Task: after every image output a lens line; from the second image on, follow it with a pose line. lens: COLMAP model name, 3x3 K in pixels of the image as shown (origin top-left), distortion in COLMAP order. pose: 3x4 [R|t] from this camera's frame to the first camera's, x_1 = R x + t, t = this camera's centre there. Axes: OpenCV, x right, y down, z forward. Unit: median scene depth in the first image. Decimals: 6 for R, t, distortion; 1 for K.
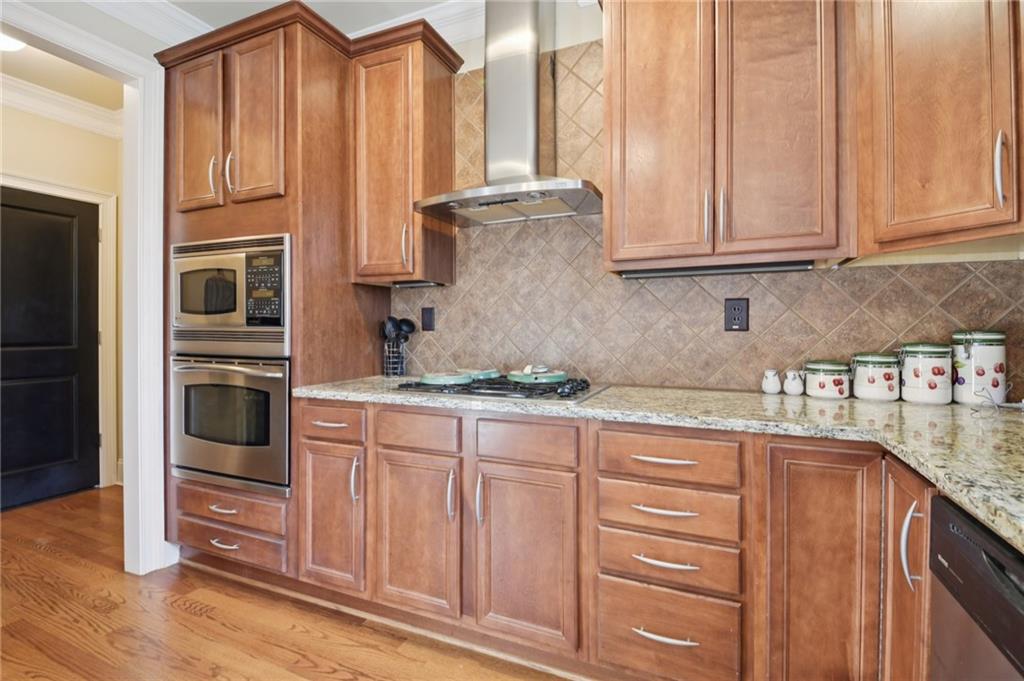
lens RADIAL K [[478.4, 0, 511.5], [0, 478.4, 327.7], [0, 0, 1]] dist [0.029347, -0.025901]
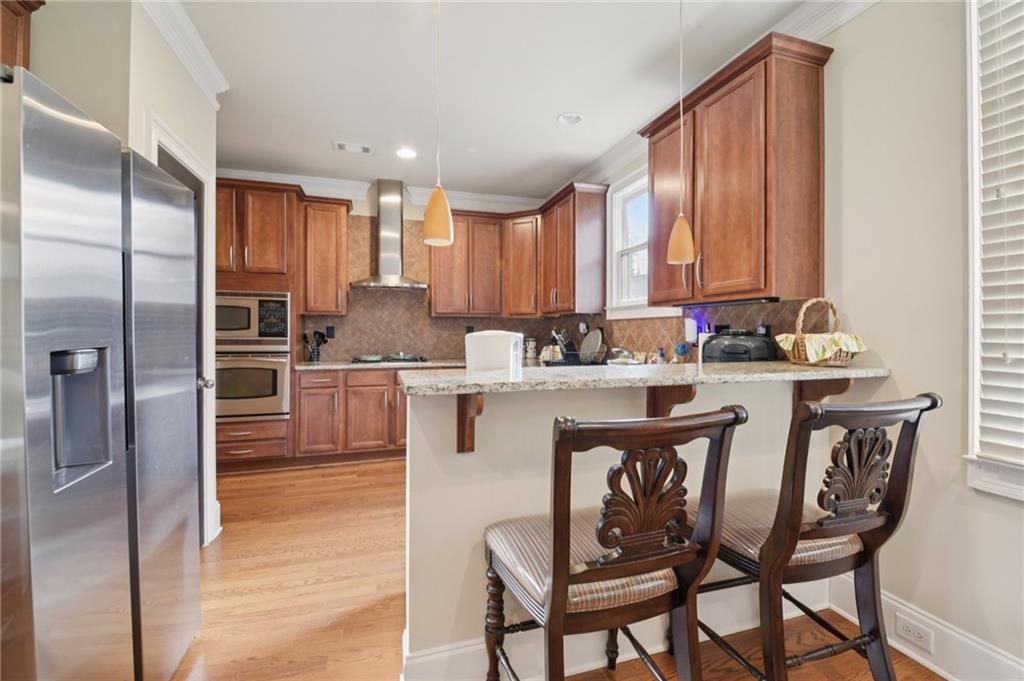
lens RADIAL K [[449.5, 0, 524.2], [0, 449.5, 326.6], [0, 0, 1]] dist [0.000392, 0.000065]
pose [[0.746496, 0.009121, 0.665328, -0.978749], [-0.003974, 0.999949, -0.009250, -0.033087], [-0.665378, 0.004261, 0.746494, -1.109729]]
